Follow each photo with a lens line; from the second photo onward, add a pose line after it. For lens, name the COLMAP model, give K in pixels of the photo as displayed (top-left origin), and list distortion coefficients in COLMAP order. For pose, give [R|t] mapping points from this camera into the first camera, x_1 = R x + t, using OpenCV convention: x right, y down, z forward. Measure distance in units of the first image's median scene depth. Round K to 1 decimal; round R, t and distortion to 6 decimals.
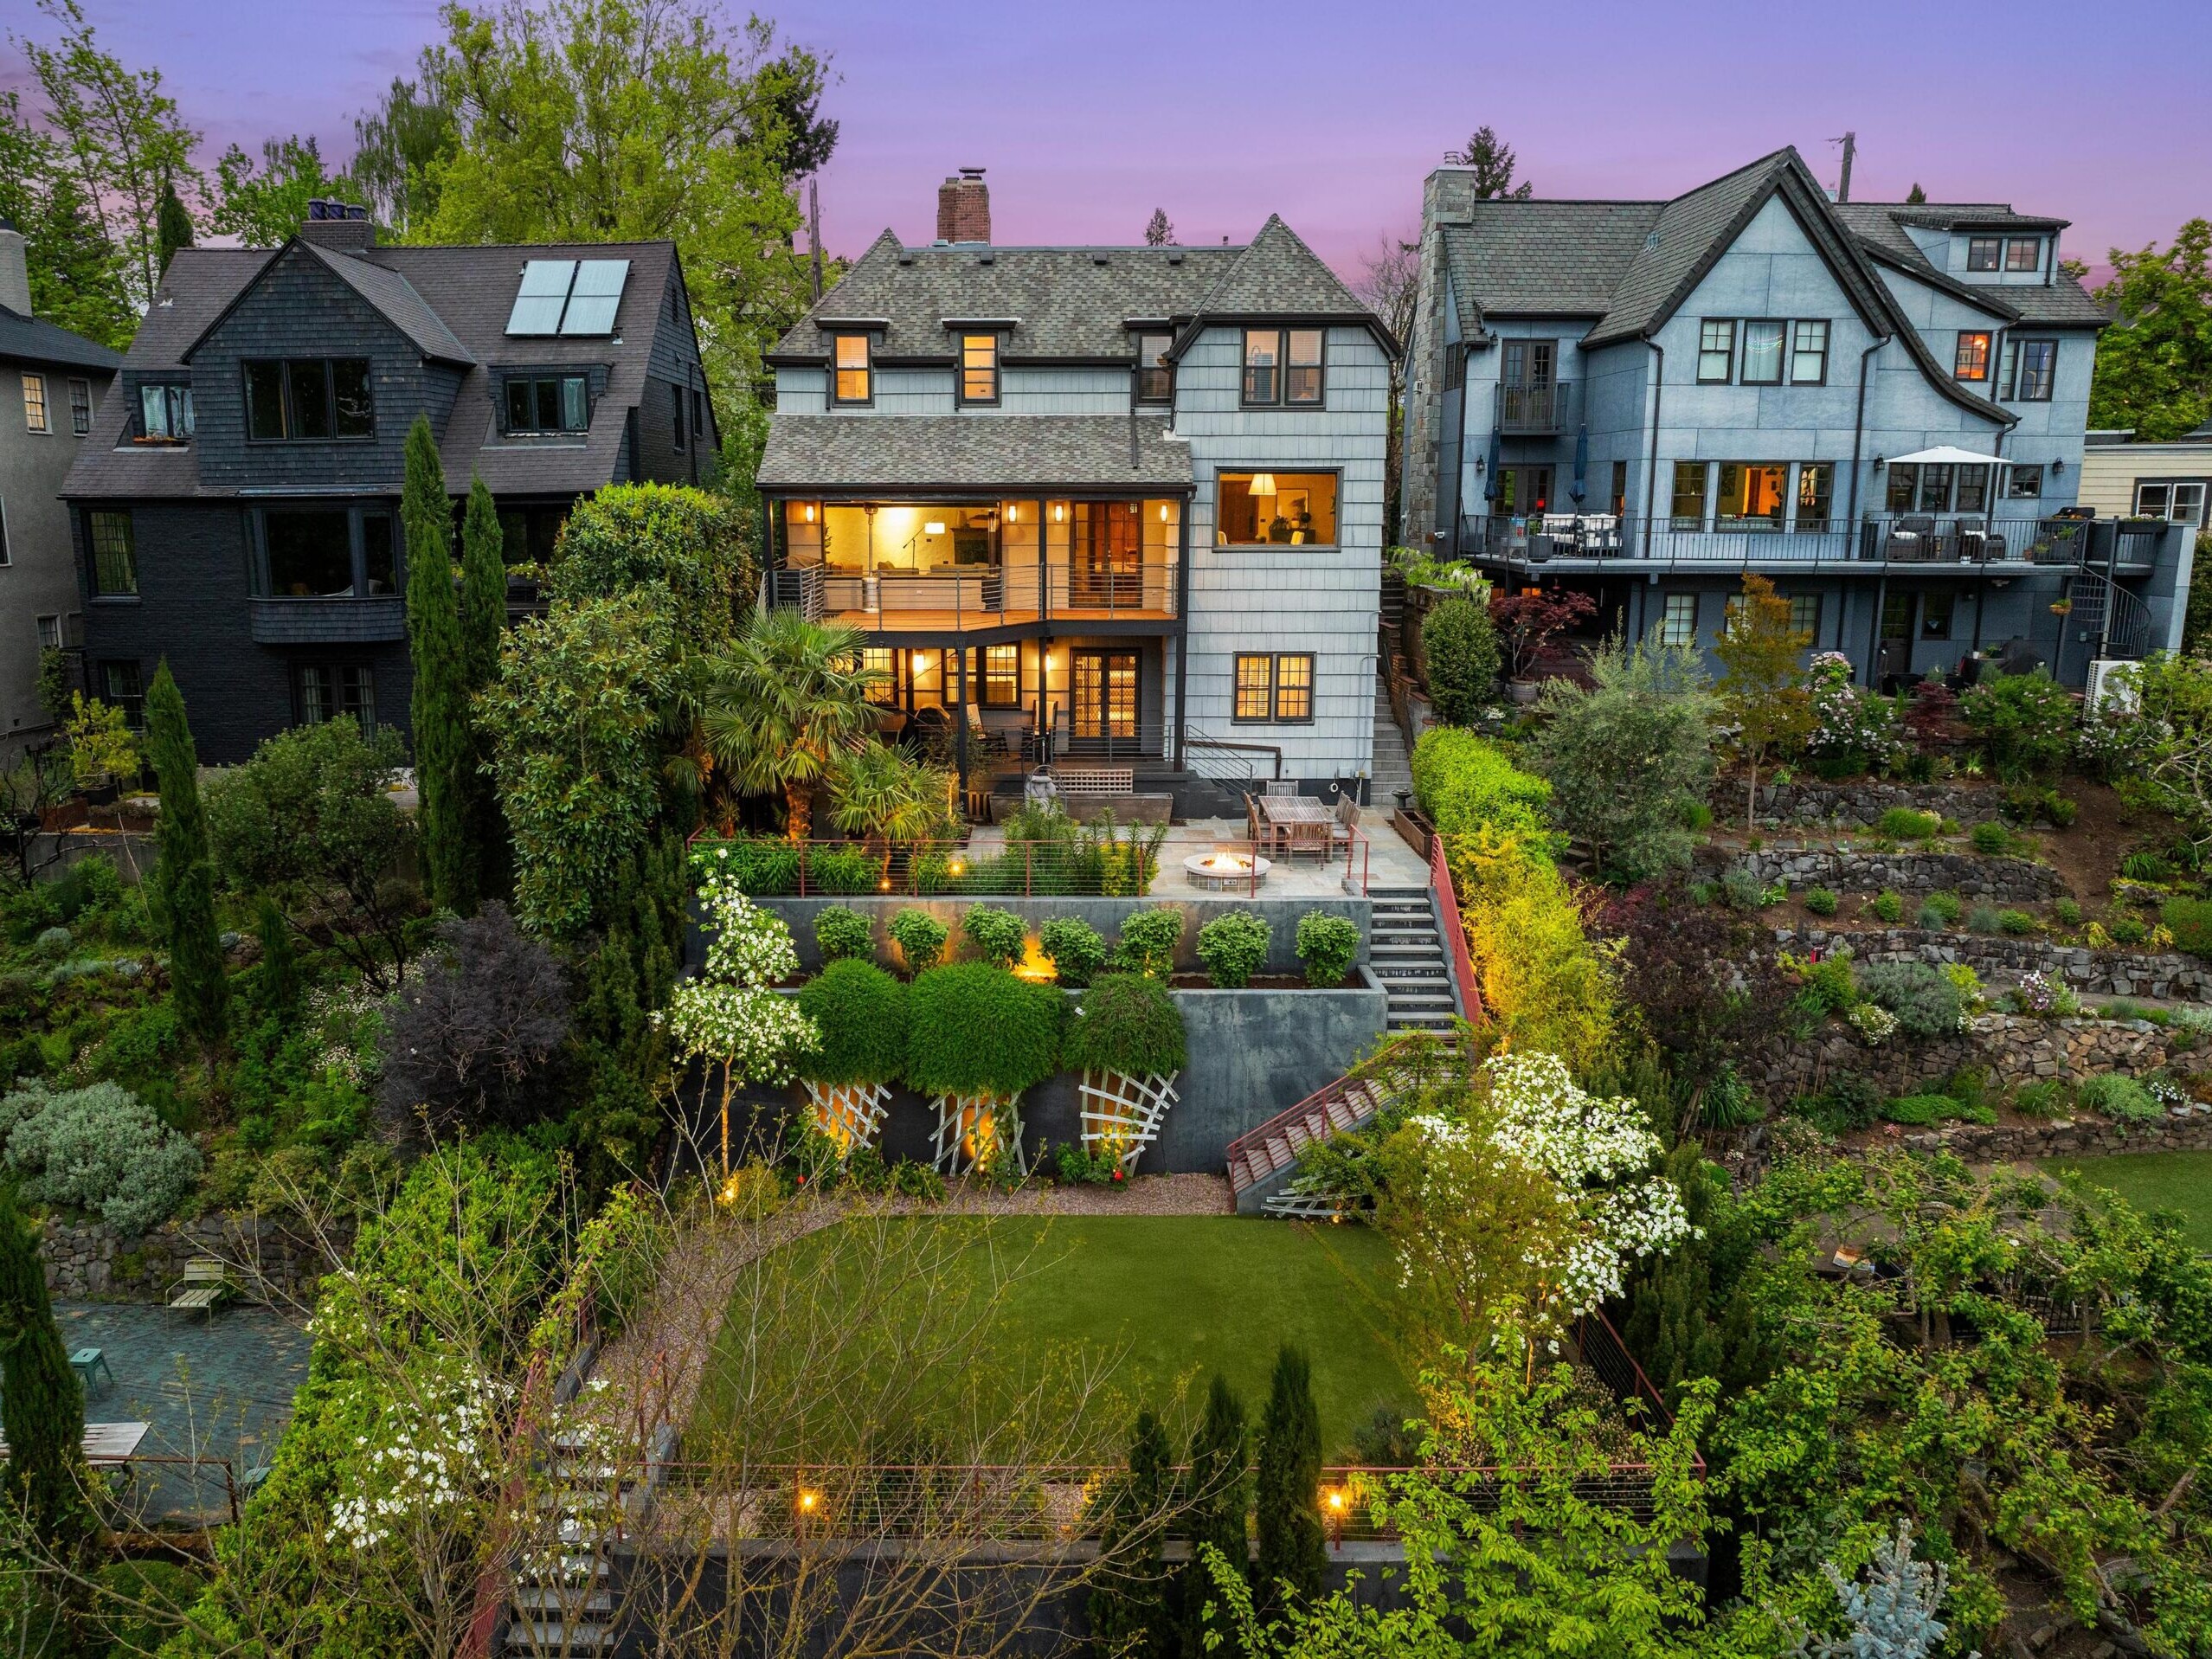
lens RADIAL K [[1598.4, 0, 1026.9], [0, 1598.4, 845.2], [0, 0, 1]] dist [-0.037489, 0.000840]
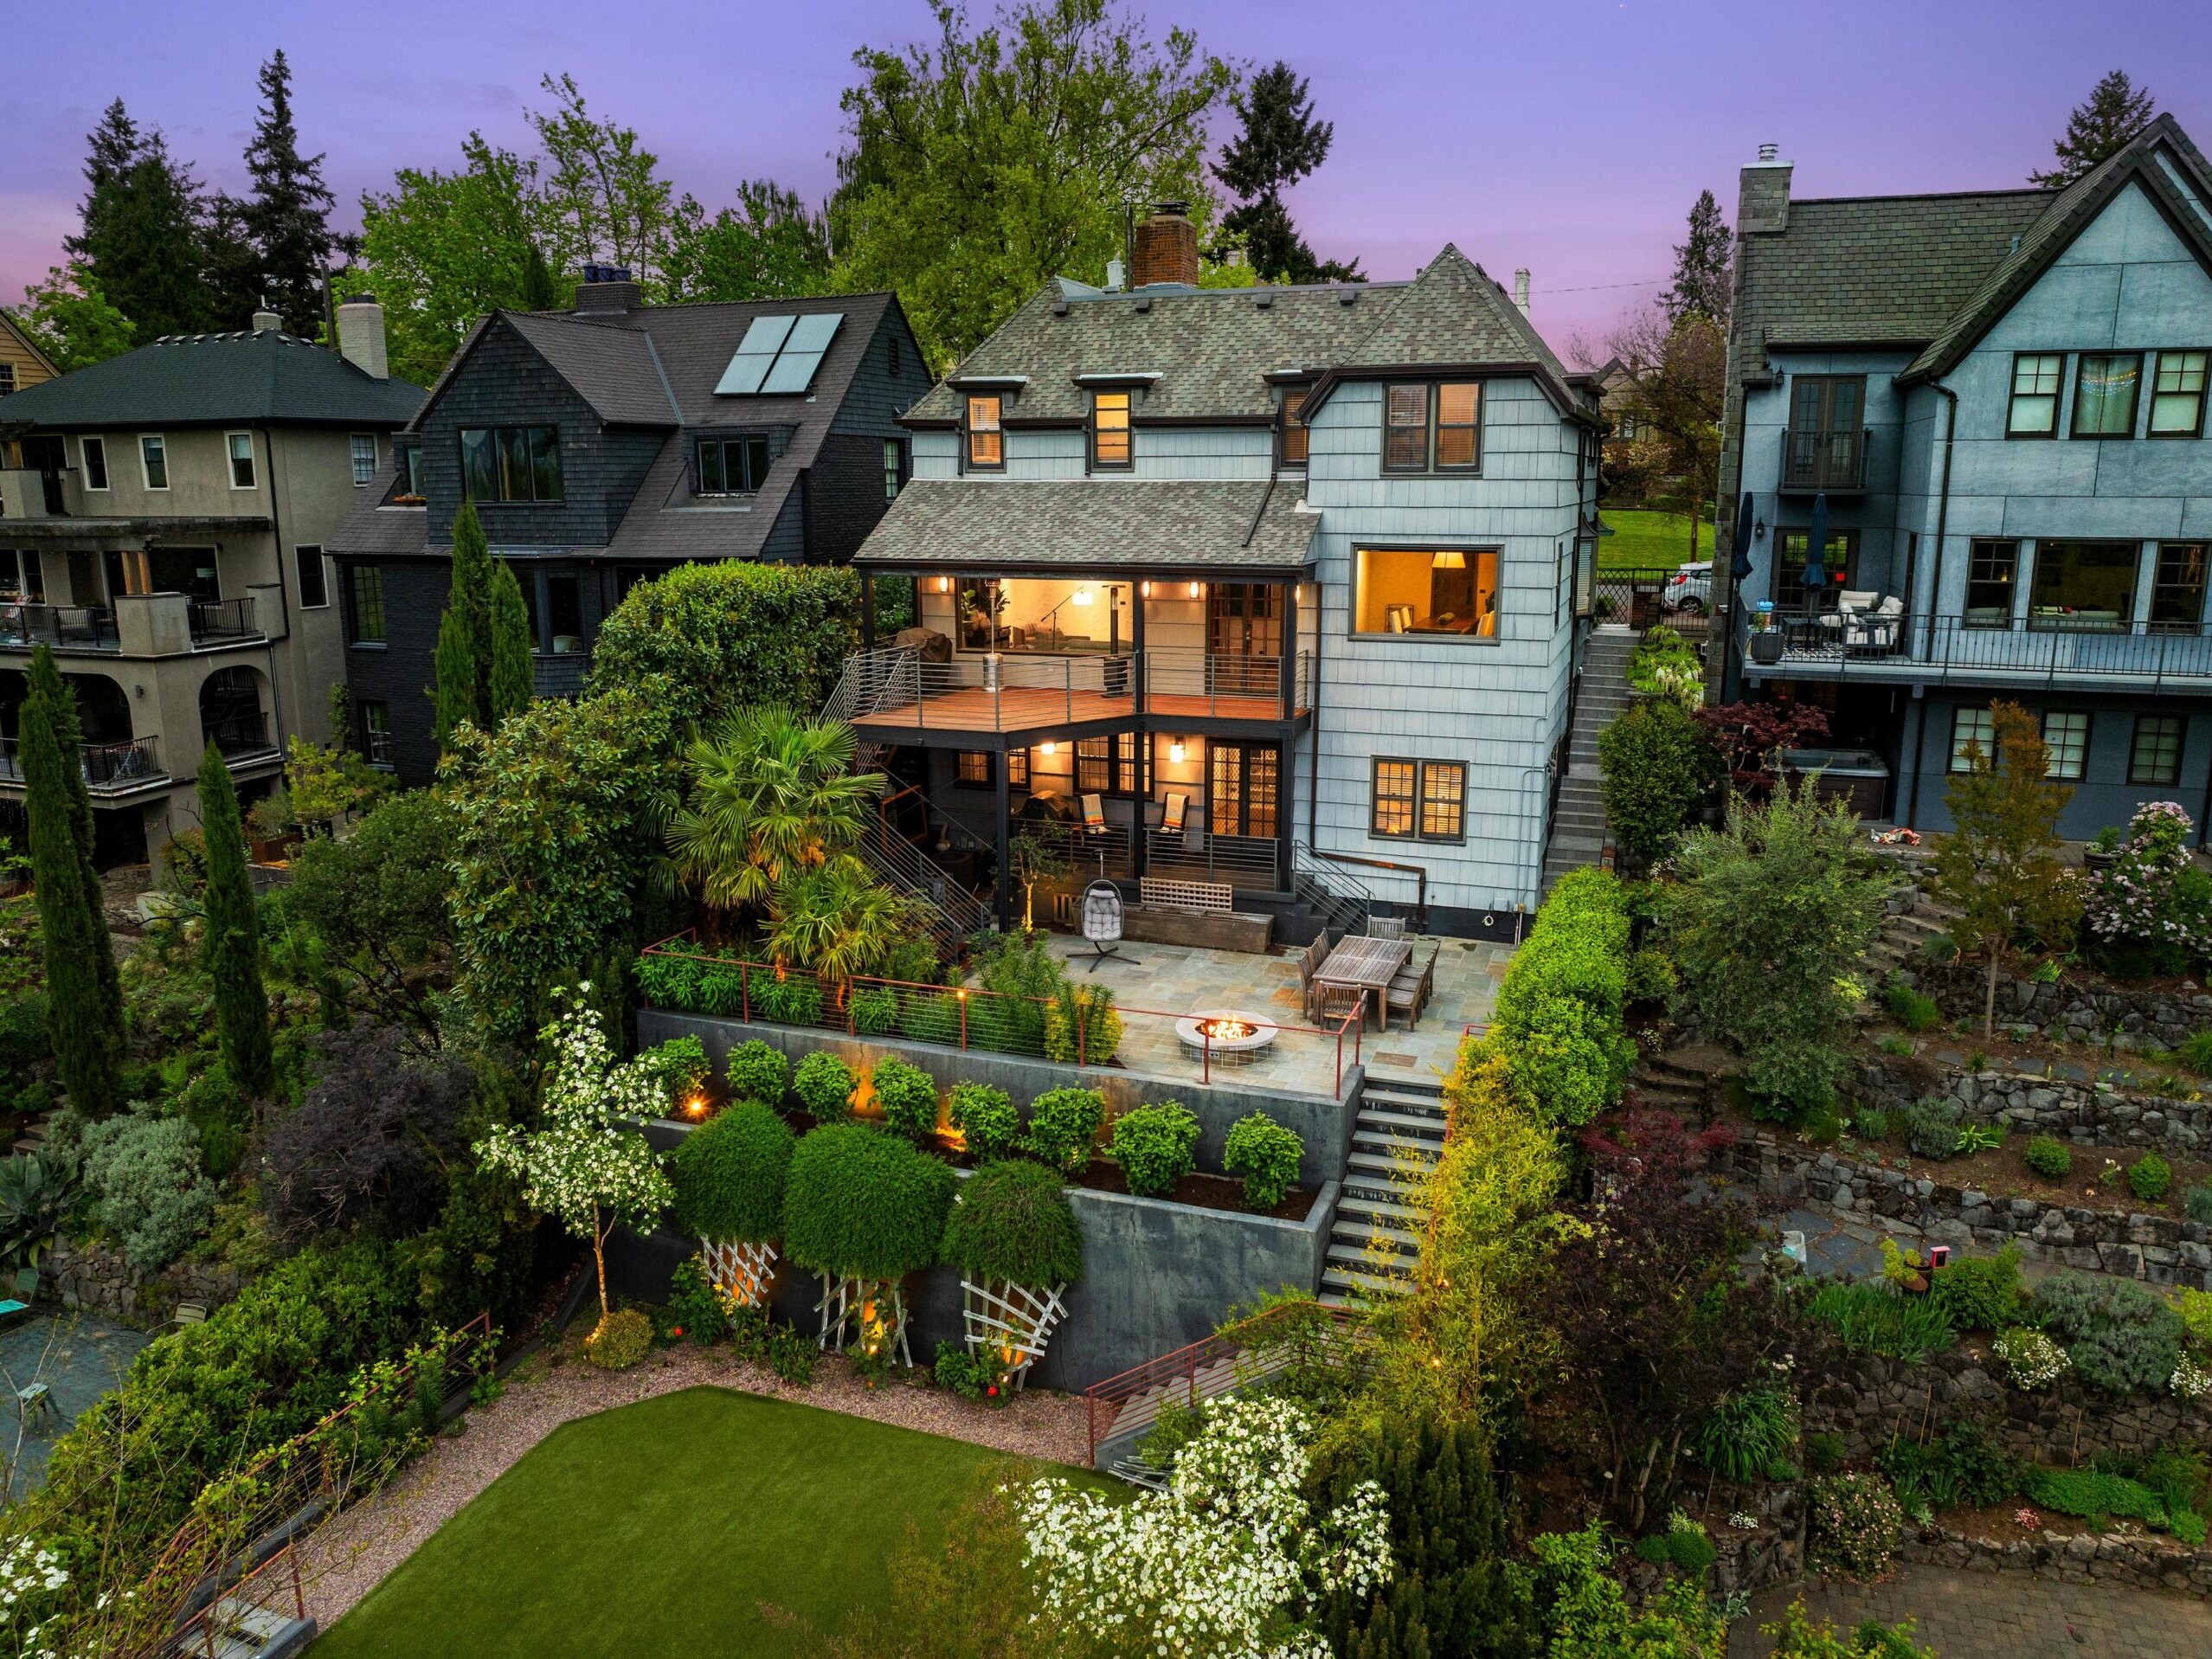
lens RADIAL K [[1546.5, 0, 1115.8], [0, 1546.5, 837.7], [0, 0, 1]] dist [-0.039166, 0.004734]
pose [[0.944394, 0.073733, -0.320441, 0.277180], [-0.069176, 0.997276, 0.025598, -0.091195], [0.321456, -0.002007, 0.946923, 0.168618]]
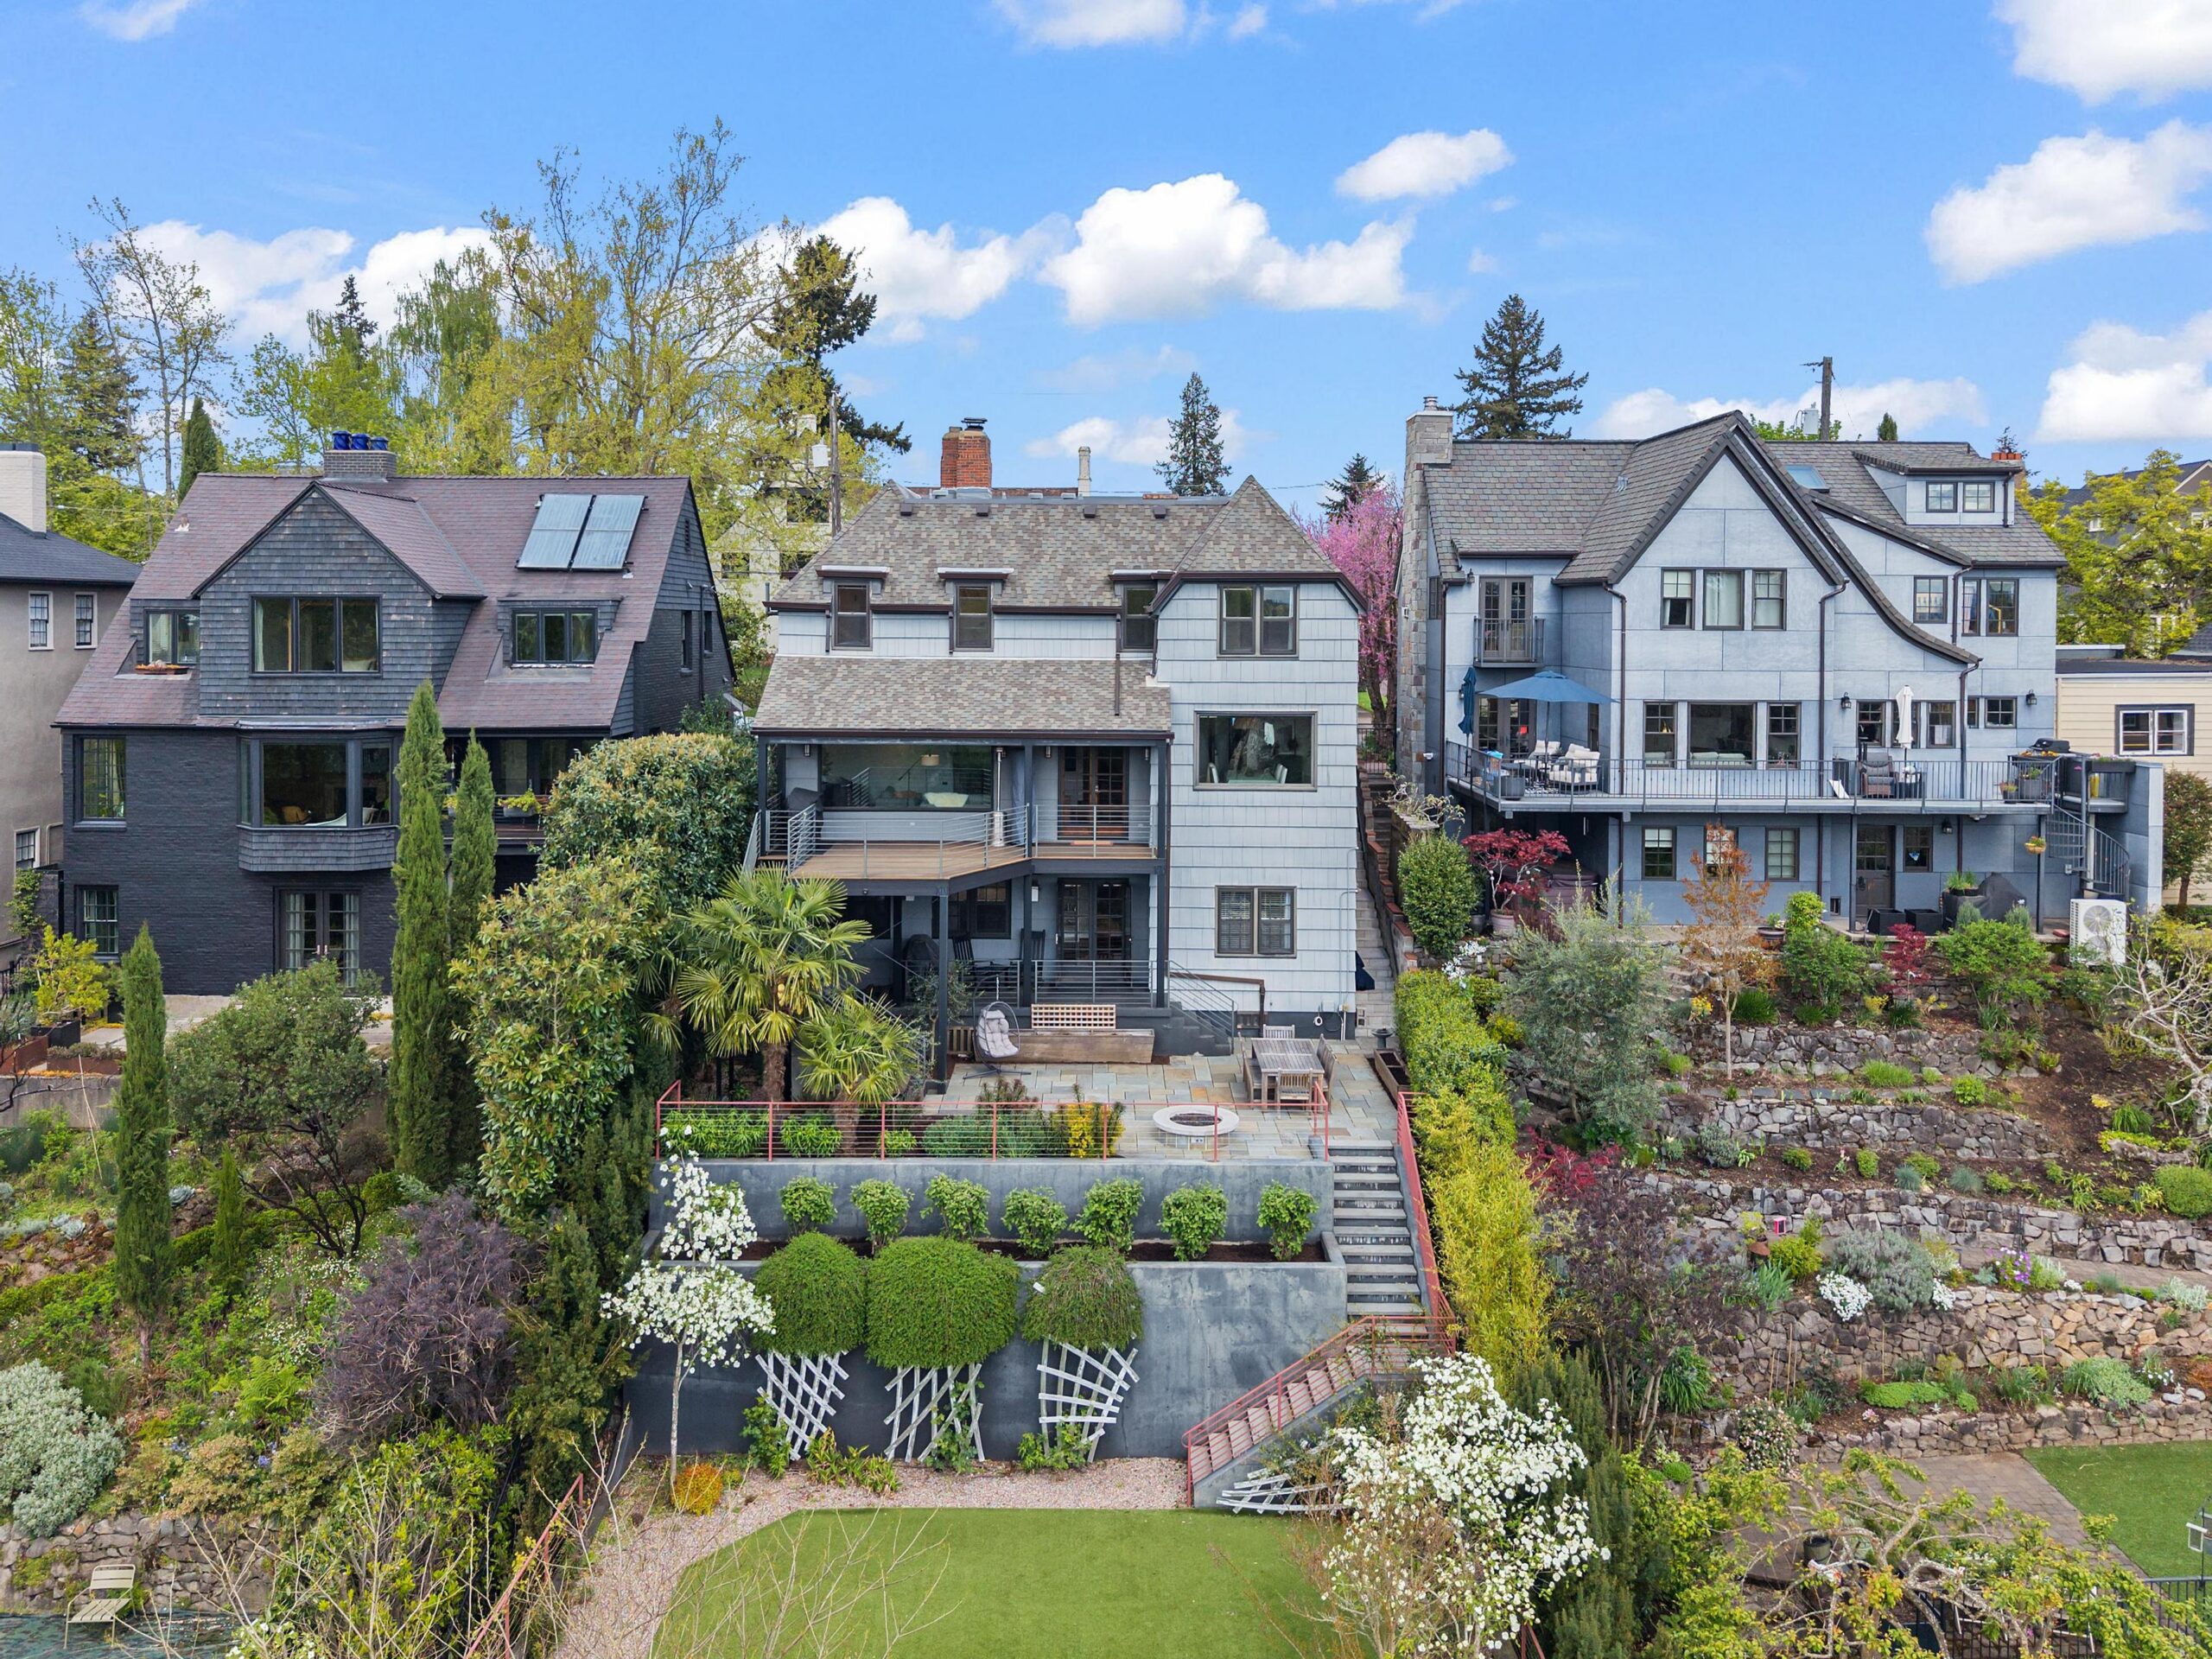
lens RADIAL K [[1688.7, 0, 1106.0], [0, 1688.7, 661.2], [0, 0, 1]] dist [0.018902, -0.012769]
pose [[0.999841, 0.007596, 0.016146, 0.041488], [-0.004418, 0.982081, -0.188408, -0.061192], [-0.017287, 0.188307, 0.981958, -0.088992]]
